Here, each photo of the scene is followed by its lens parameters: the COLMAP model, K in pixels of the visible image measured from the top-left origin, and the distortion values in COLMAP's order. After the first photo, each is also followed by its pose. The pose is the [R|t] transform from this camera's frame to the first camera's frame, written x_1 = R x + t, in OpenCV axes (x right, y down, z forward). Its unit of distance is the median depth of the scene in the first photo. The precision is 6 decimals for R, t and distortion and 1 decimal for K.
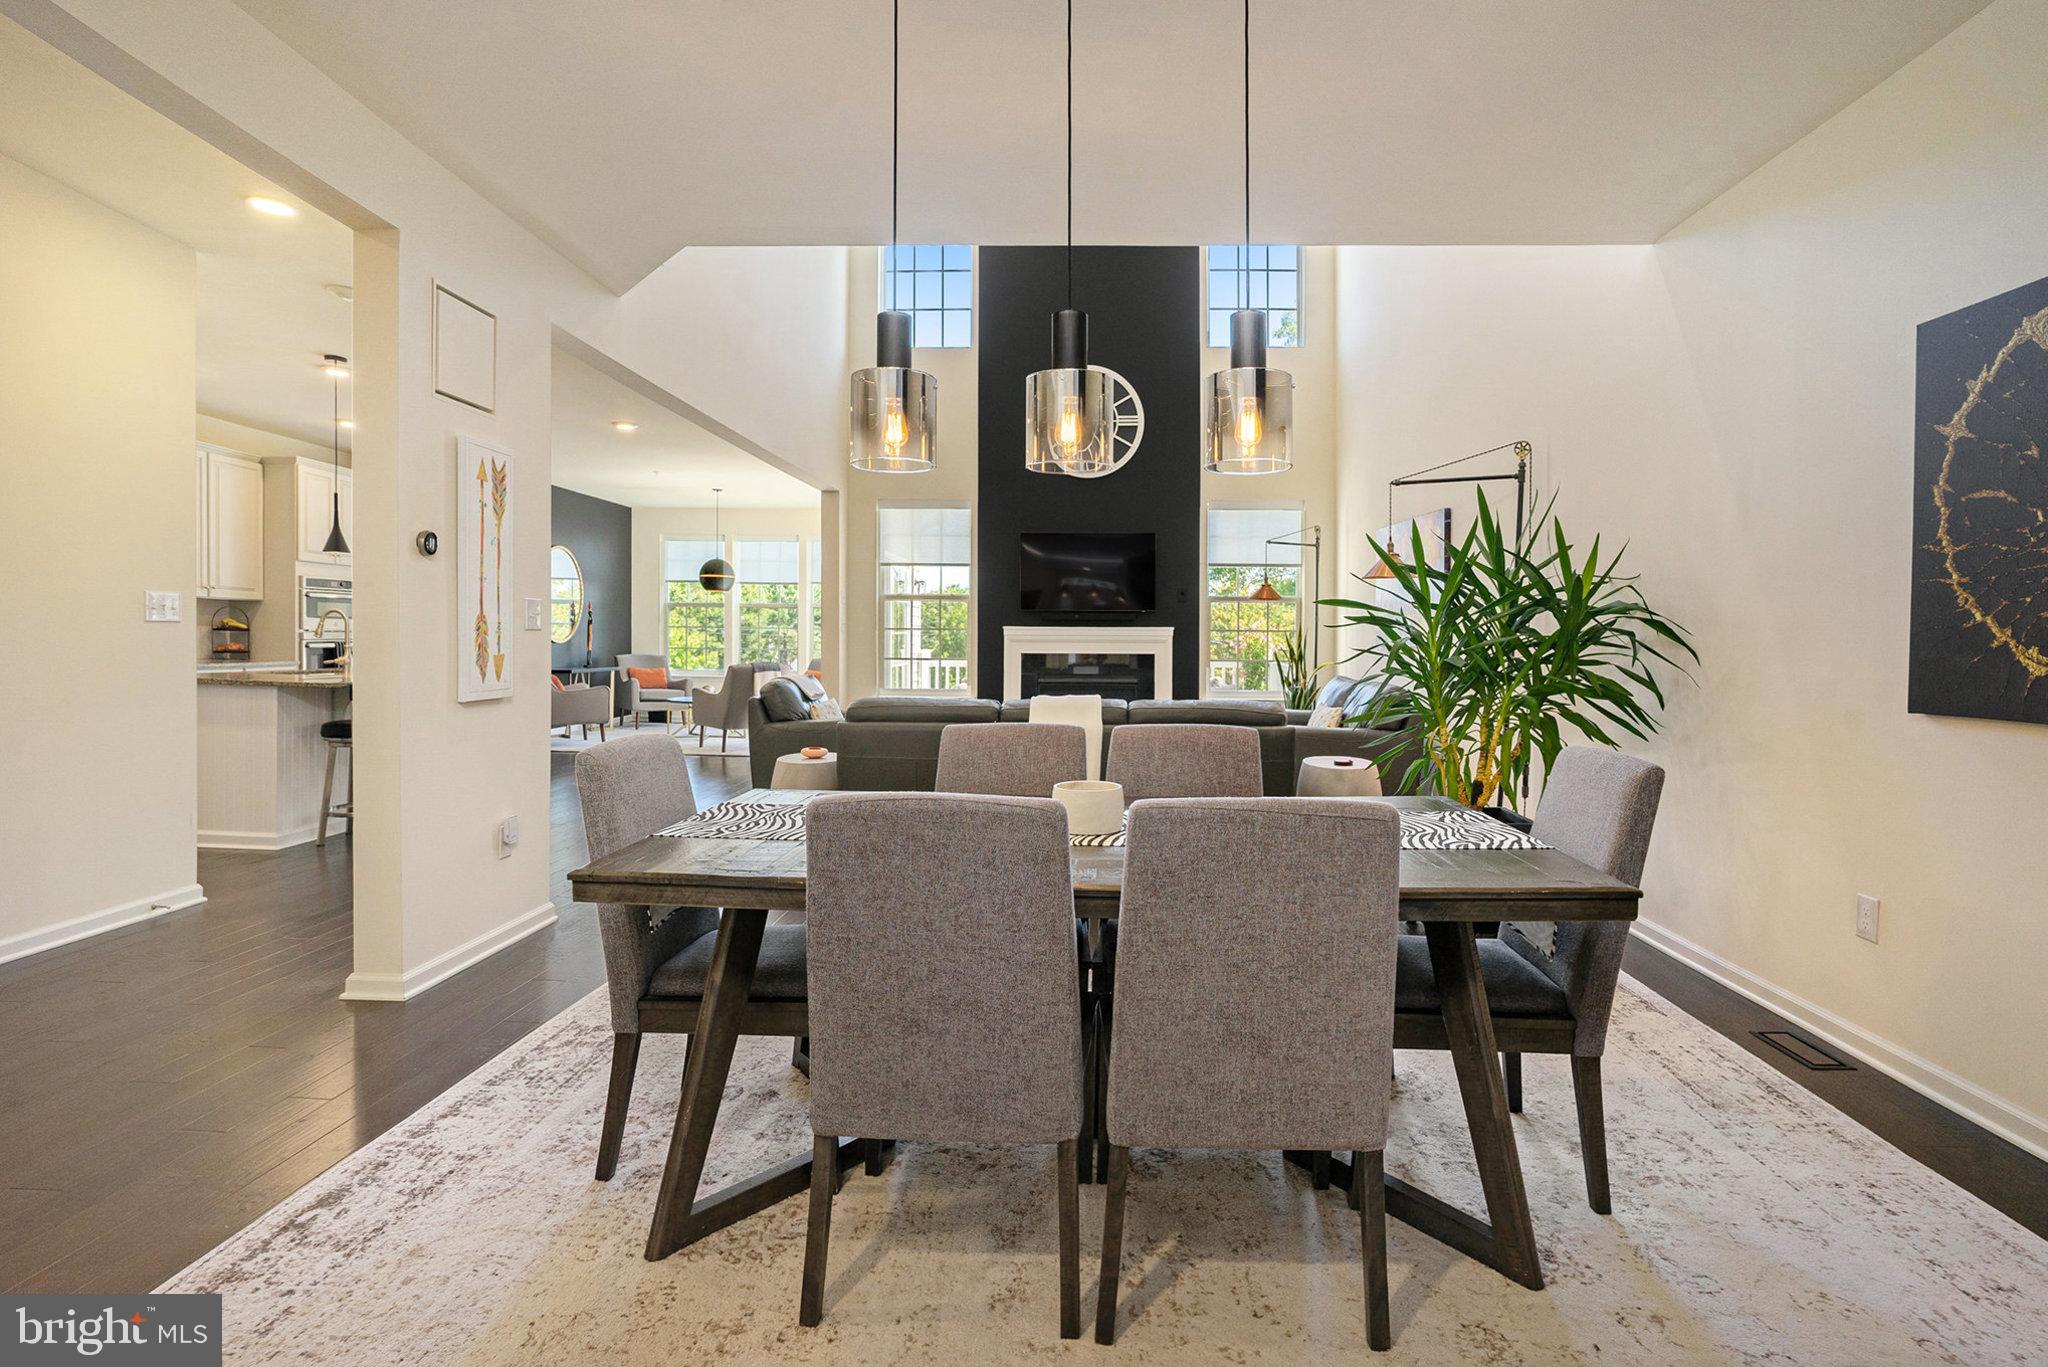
lens RADIAL K [[1072.5, 0, 1045.4], [0, 1072.5, 696.5], [0, 0, 1]] dist [-0.082043, 0.042930]
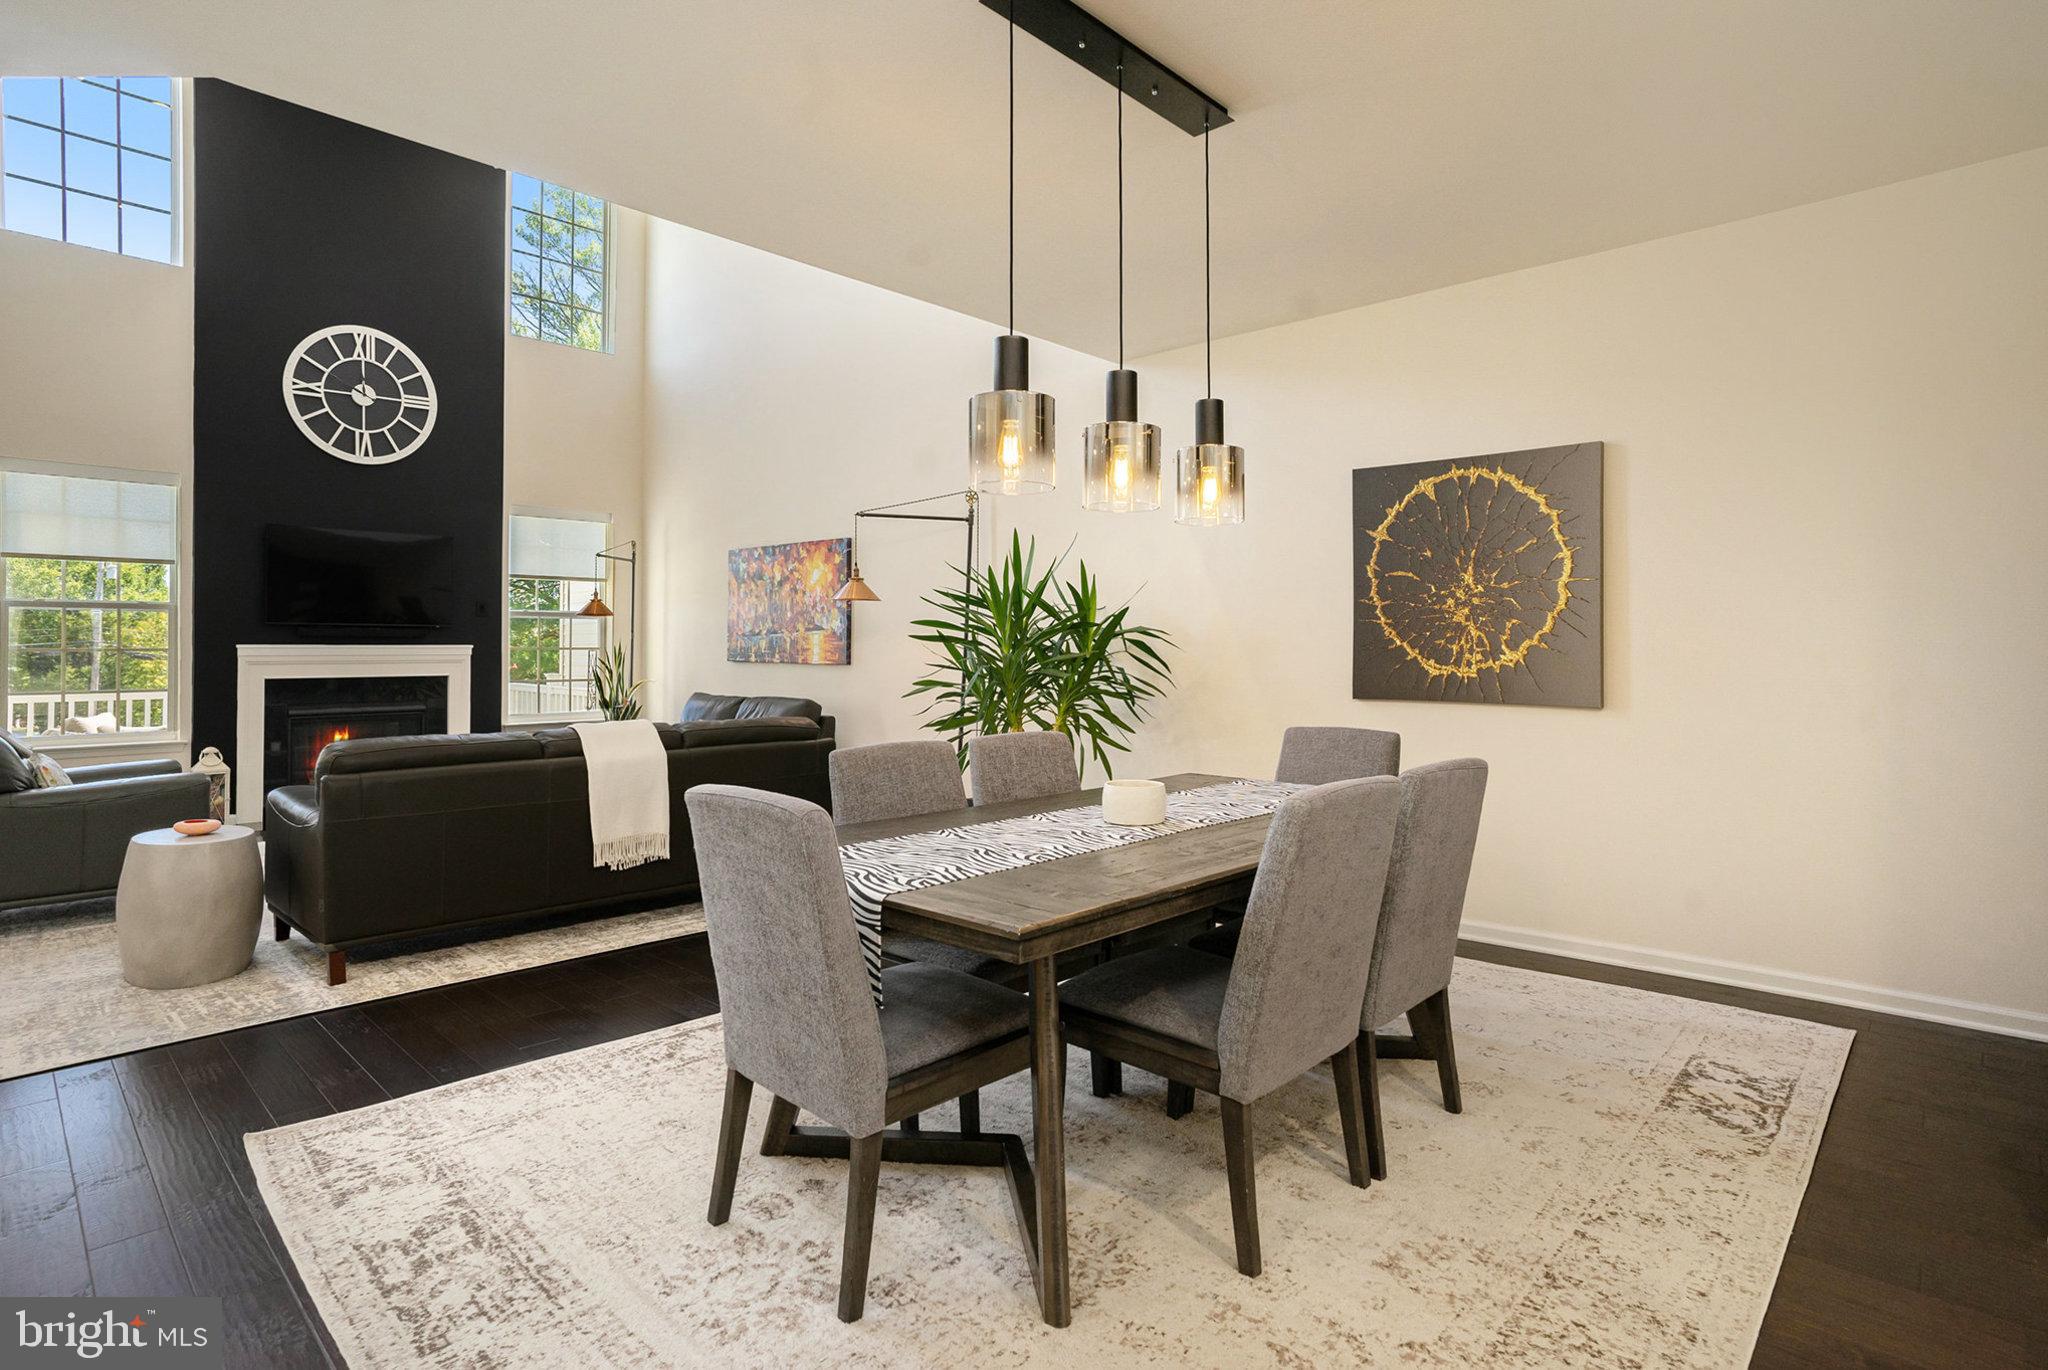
lens RADIAL K [[1072.5, 0, 1045.4], [0, 1072.5, 698.0], [0, 0, 1]] dist [-0.082043, 0.042930]
pose [[0.630539, -0.038619, 0.775196, -0.454268], [0.046913, 0.998832, 0.011601, -0.016174], [-0.774738, 0.029052, 0.631614, 0.163502]]
